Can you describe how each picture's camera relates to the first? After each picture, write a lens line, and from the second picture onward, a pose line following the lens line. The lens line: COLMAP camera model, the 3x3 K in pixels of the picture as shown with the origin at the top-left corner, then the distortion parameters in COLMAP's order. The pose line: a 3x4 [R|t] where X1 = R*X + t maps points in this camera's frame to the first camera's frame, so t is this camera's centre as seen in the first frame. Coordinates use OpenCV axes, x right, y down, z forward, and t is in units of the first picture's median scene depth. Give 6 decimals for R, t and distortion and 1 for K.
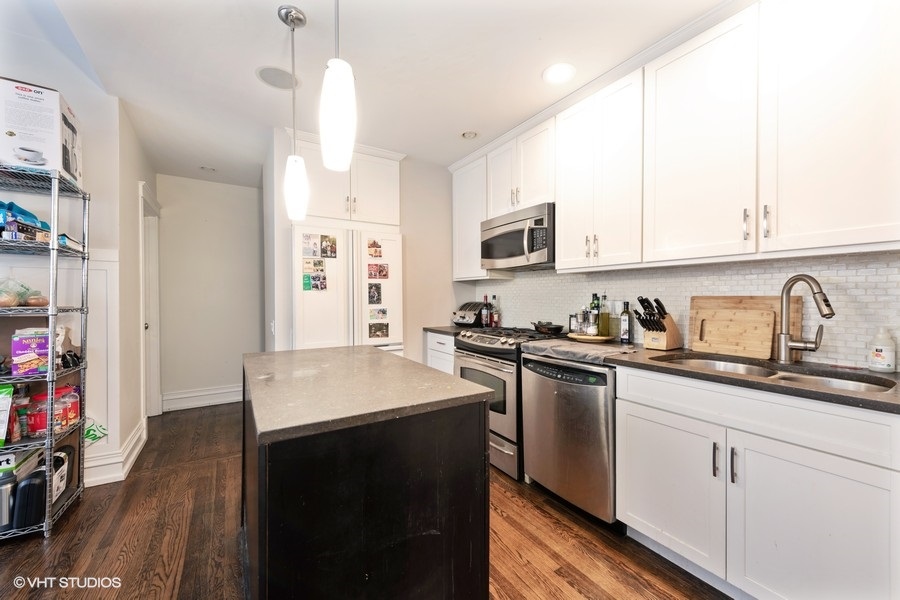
lens RADIAL K [[356.1, 0, 451.2], [0, 356.1, 299.0], [0, 0, 1]] dist [0.002804, 0.000344]
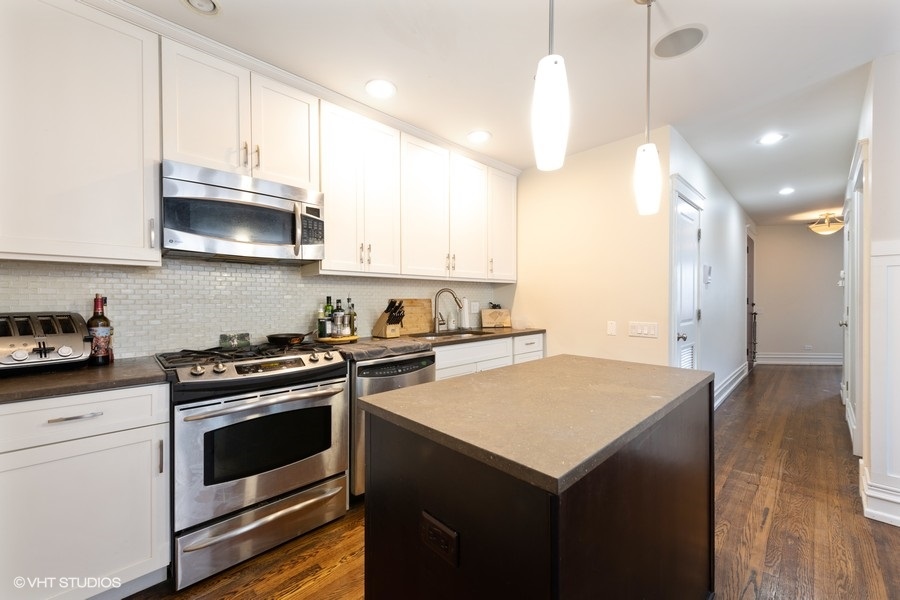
lens RADIAL K [[356.1, 0, 451.2], [0, 356.1, 299.0], [0, 0, 1]] dist [0.002804, 0.000344]
pose [[-0.204844, 0.003184, 0.978789, -0.730126], [0.014193, 0.999899, -0.000283, -0.003657], [-0.978692, 0.013834, -0.204869, 0.955125]]
